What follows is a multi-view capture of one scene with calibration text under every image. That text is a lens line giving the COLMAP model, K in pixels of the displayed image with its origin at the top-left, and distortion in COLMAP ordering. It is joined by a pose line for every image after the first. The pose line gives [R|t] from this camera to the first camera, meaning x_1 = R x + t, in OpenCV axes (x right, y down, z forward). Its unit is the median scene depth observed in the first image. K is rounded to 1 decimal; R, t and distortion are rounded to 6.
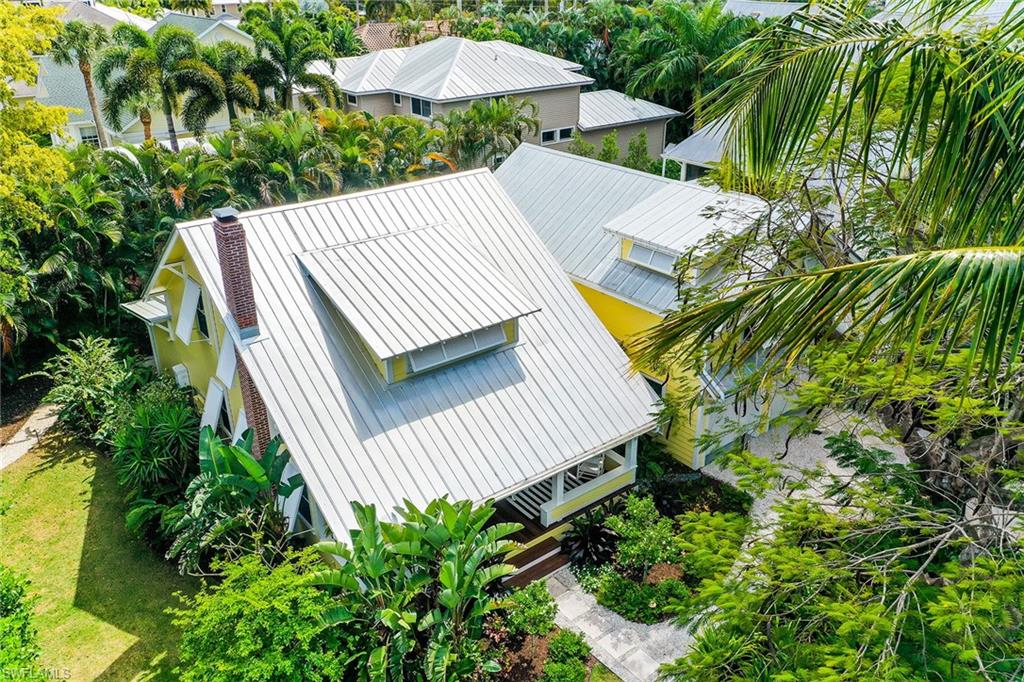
lens RADIAL K [[803.5, 0, 512.0], [0, 803.5, 341.0], [0, 0, 1]] dist [0.007990, -0.009186]
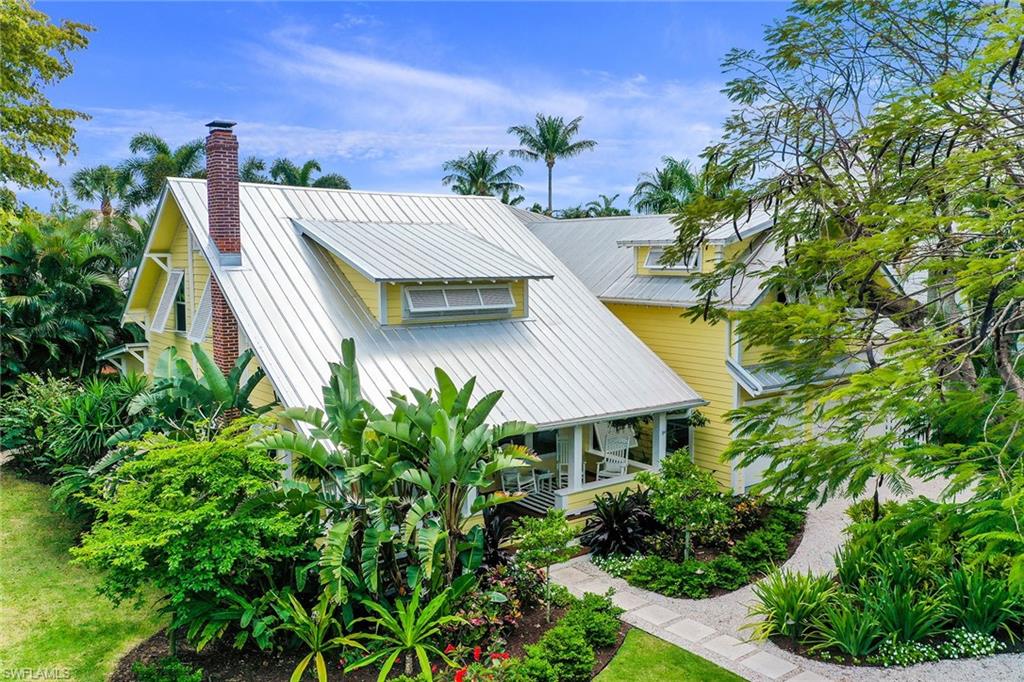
lens RADIAL K [[803.5, 0, 512.0], [0, 803.5, 341.0], [0, 0, 1]] dist [0.007990, -0.009186]
pose [[0.999969, 0.007342, -0.002675, -0.007640], [-0.007813, 0.945784, -0.324702, 0.339513], [0.000146, 0.324713, 0.945813, 0.166134]]
